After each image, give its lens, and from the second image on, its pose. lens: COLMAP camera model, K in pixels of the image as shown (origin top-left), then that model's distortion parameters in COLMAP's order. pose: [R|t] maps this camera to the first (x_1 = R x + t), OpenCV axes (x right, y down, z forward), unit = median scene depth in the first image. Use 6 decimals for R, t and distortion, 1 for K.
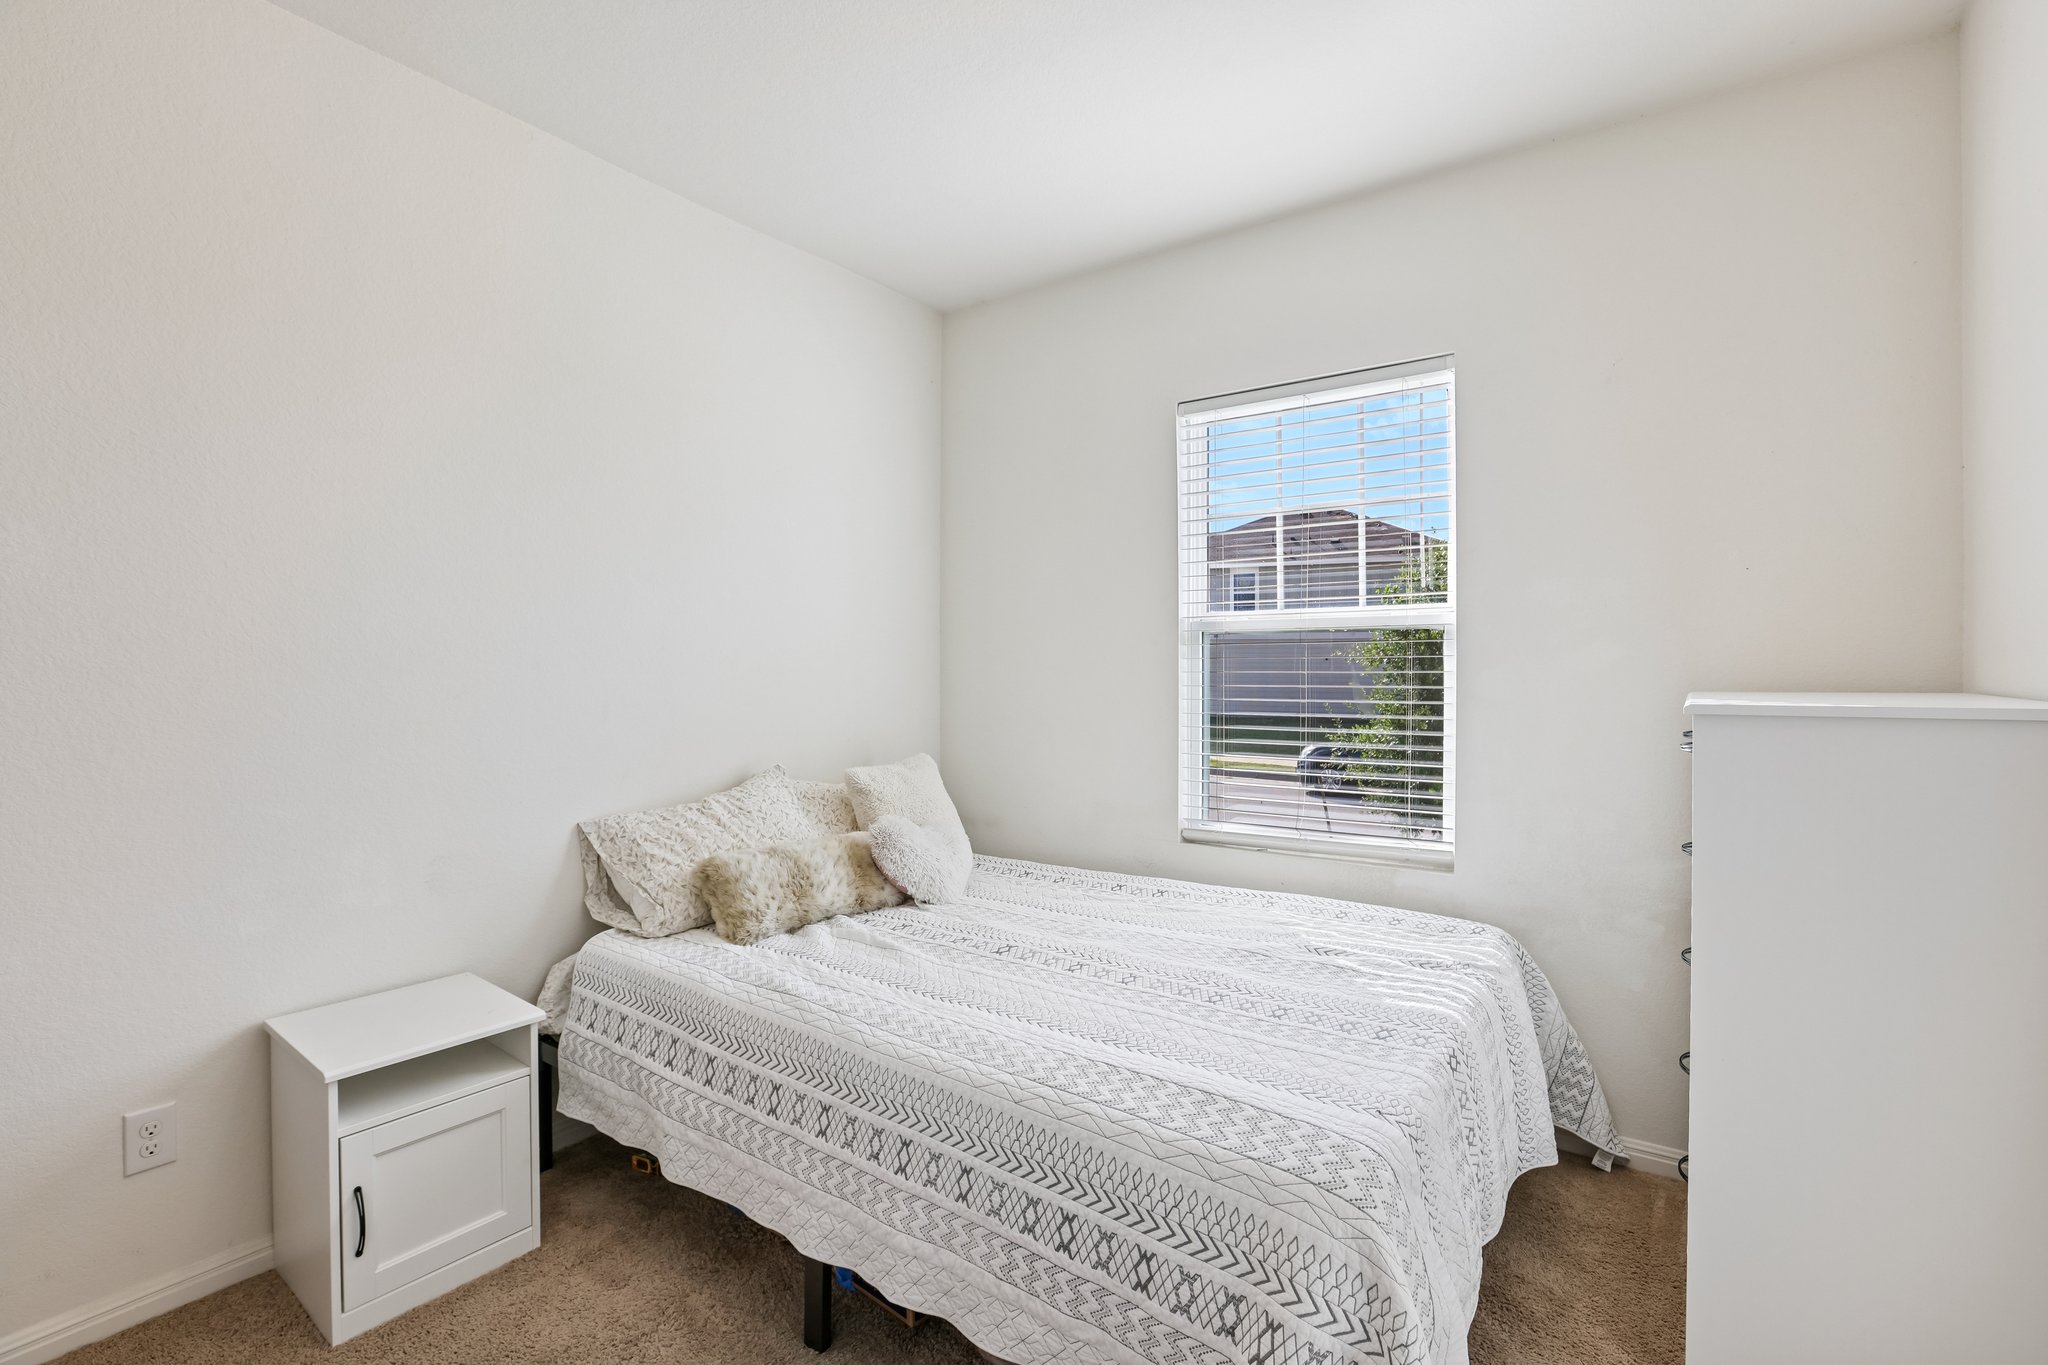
lens RADIAL K [[924.7, 0, 1034.2], [0, 924.7, 677.9], [0, 0, 1]] dist [-0.017239, 0.003092]
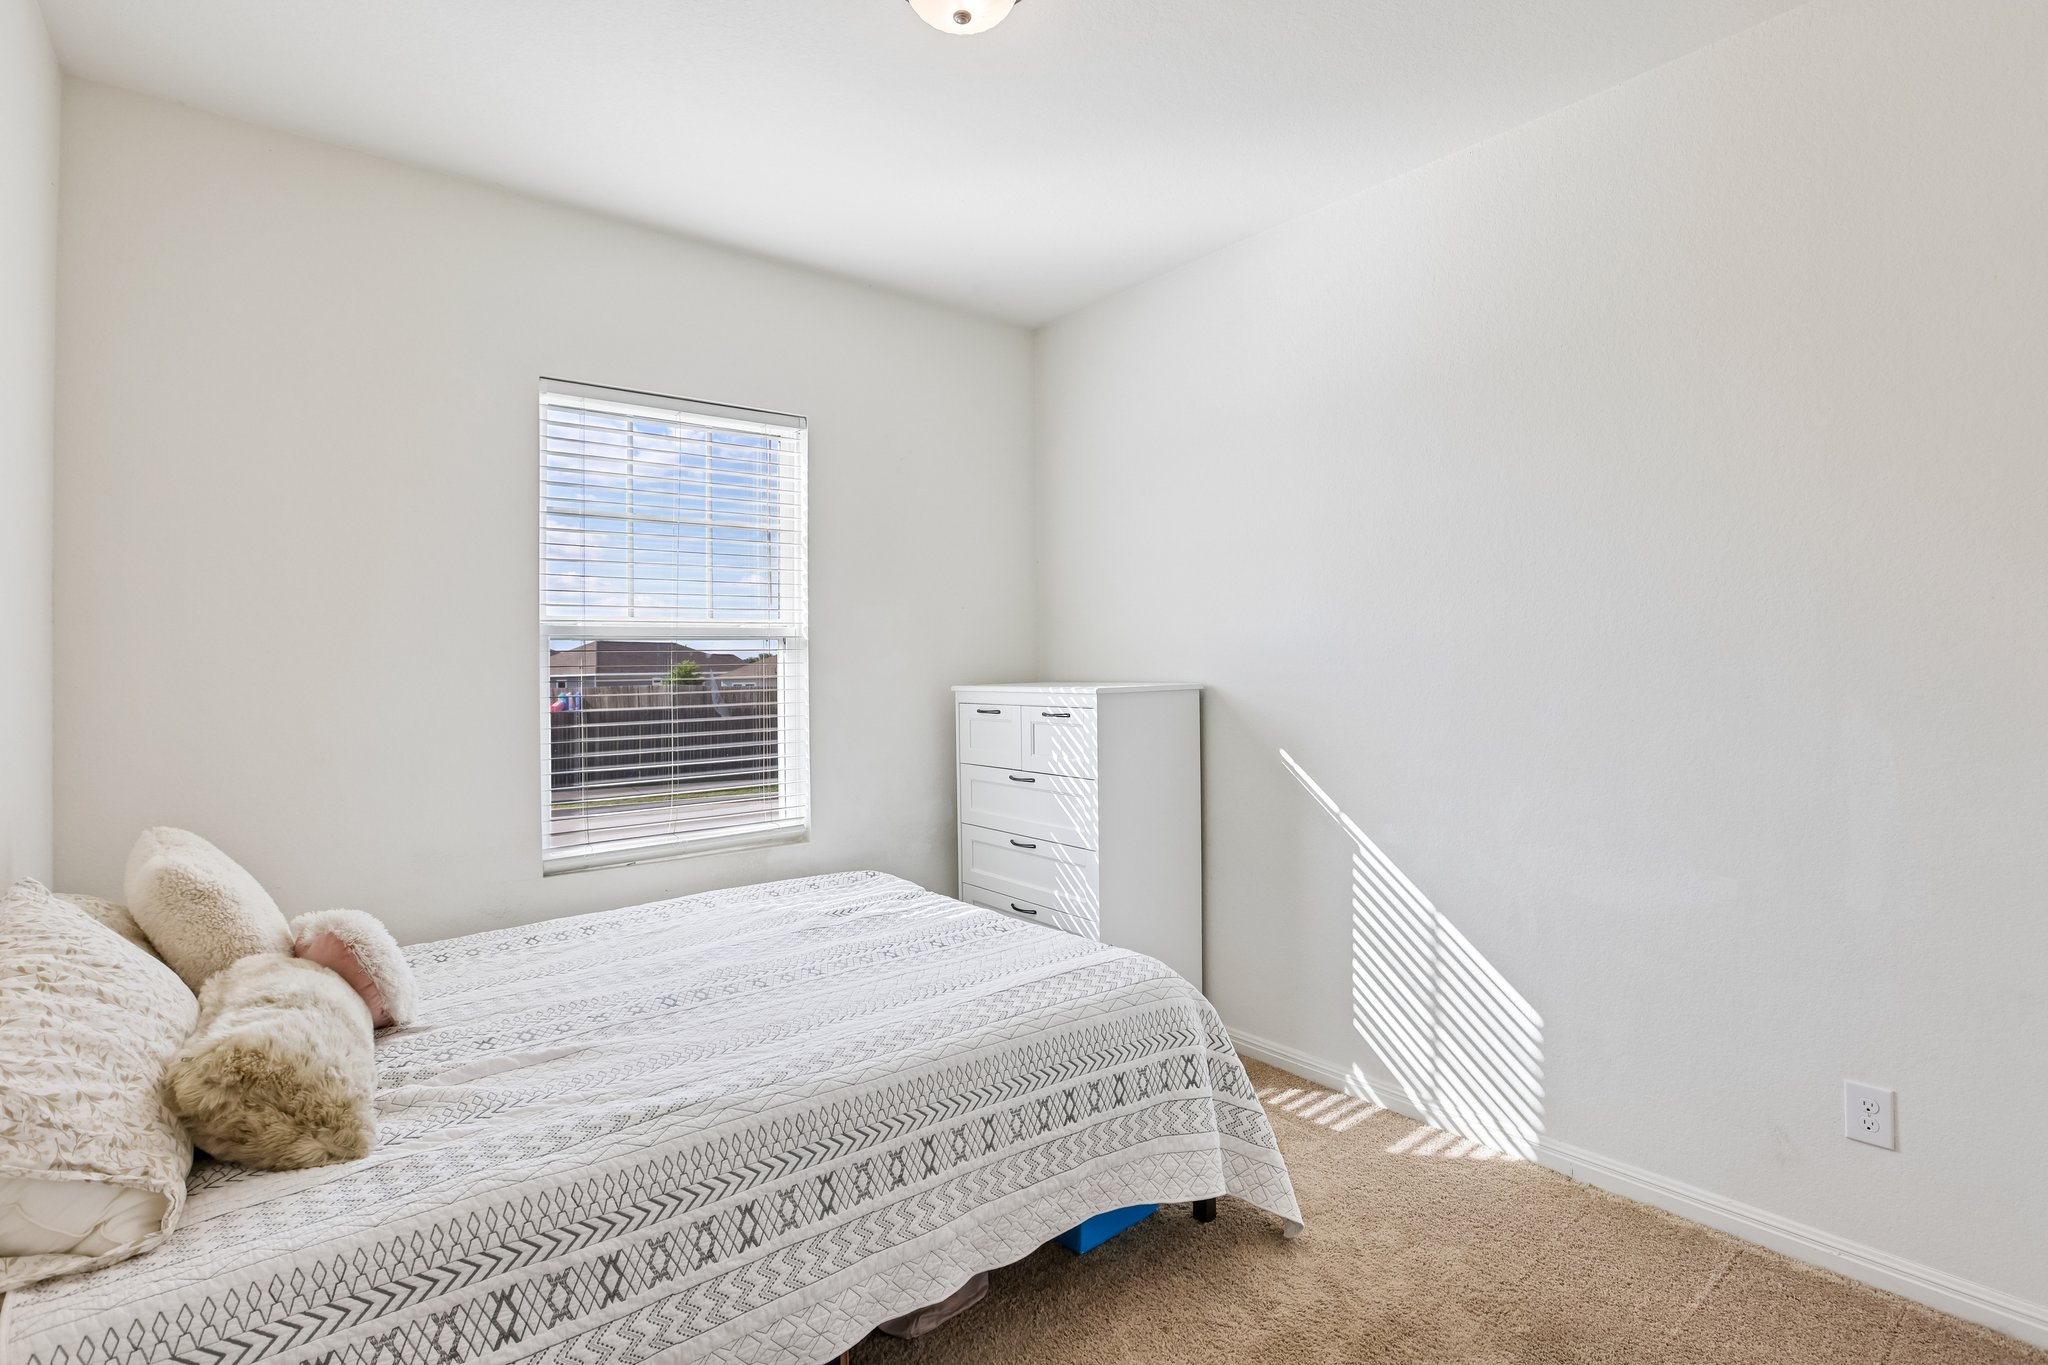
lens RADIAL K [[924.7, 0, 1039.6], [0, 924.7, 675.0], [0, 0, 1]] dist [-0.017239, 0.003092]
pose [[0.253600, -0.005733, 0.967292, -0.961434], [0.025938, 0.999663, -0.000875, -0.001613], [-0.966961, 0.025311, 0.253663, 0.547020]]
